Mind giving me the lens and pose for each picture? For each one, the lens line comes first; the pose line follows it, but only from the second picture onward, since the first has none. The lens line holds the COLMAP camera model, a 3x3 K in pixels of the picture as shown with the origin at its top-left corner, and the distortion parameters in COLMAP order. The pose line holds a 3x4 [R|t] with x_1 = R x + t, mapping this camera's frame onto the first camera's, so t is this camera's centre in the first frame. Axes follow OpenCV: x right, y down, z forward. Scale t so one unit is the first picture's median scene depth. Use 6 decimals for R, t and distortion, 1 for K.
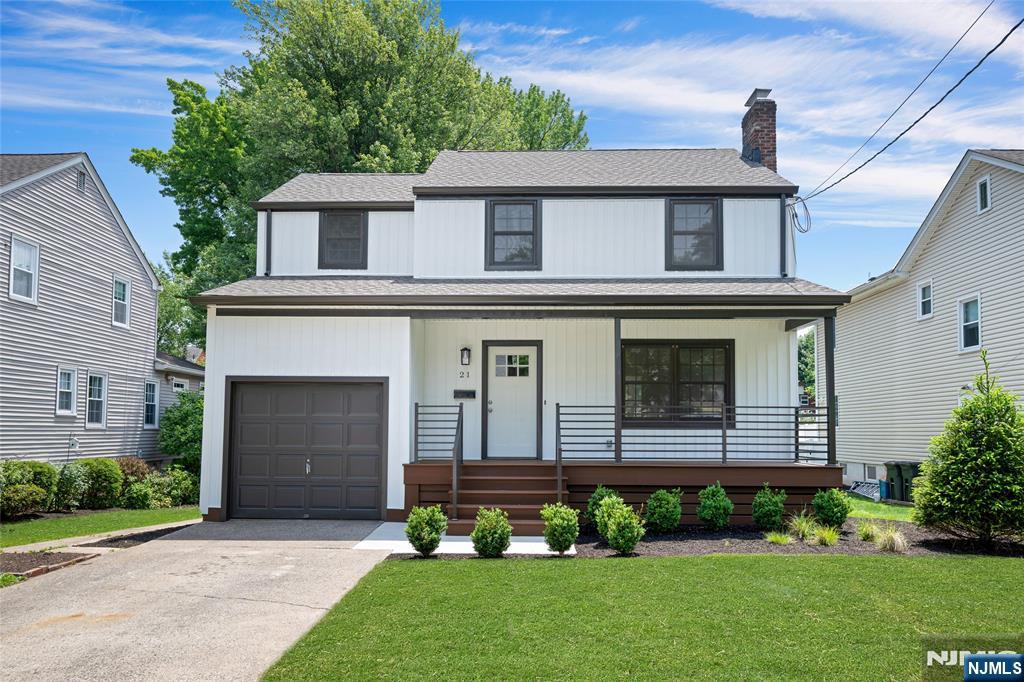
lens RADIAL K [[702.8, 0, 507.7], [0, 702.8, 339.1], [0, 0, 1]] dist [-0.004473, 0.001990]
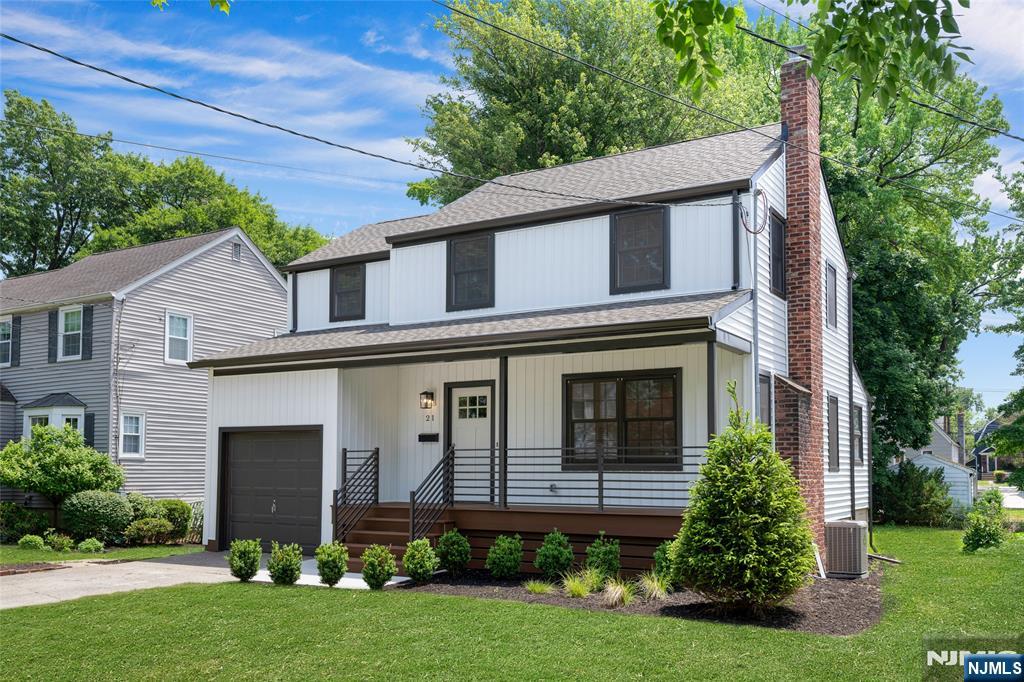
lens RADIAL K [[896.0, 0, 518.9], [0, 896.0, 342.2], [0, 0, 1]] dist [0.008963, -0.012221]
pose [[0.872041, -0.070757, -0.484291, 0.690588], [0.064156, 0.997482, -0.030213, -0.010842], [0.485210, -0.004723, 0.874385, -0.058795]]
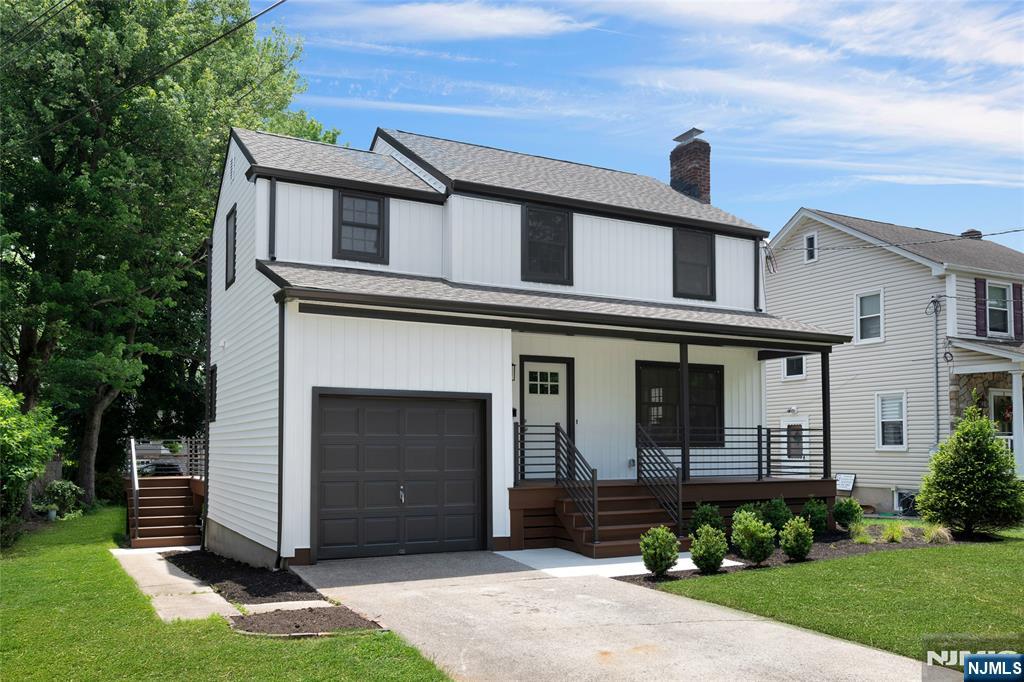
lens RADIAL K [[823.0, 0, 505.7], [0, 823.0, 347.8], [0, 0, 1]] dist [-0.007817, -0.010877]
pose [[0.873625, 0.053550, 0.483644, -0.599308], [-0.059130, 0.998243, -0.003719, -0.002629], [-0.482993, -0.025349, 0.875257, 0.047766]]
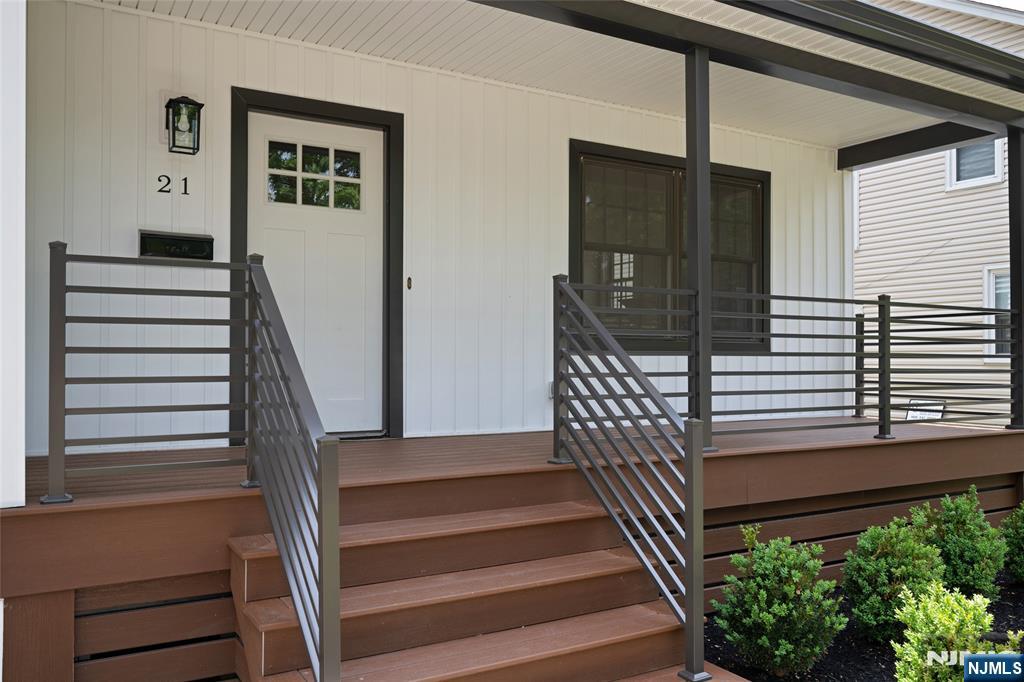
lens RADIAL K [[823.0, 0, 517.2], [0, 823.0, 332.9], [0, 0, 1]] dist [-0.007817, -0.010877]
pose [[0.847997, 0.014650, 0.529798, -0.128155], [-0.066507, 0.994658, 0.078948, 0.078795], [-0.525811, -0.102183, 0.844441, 0.608674]]
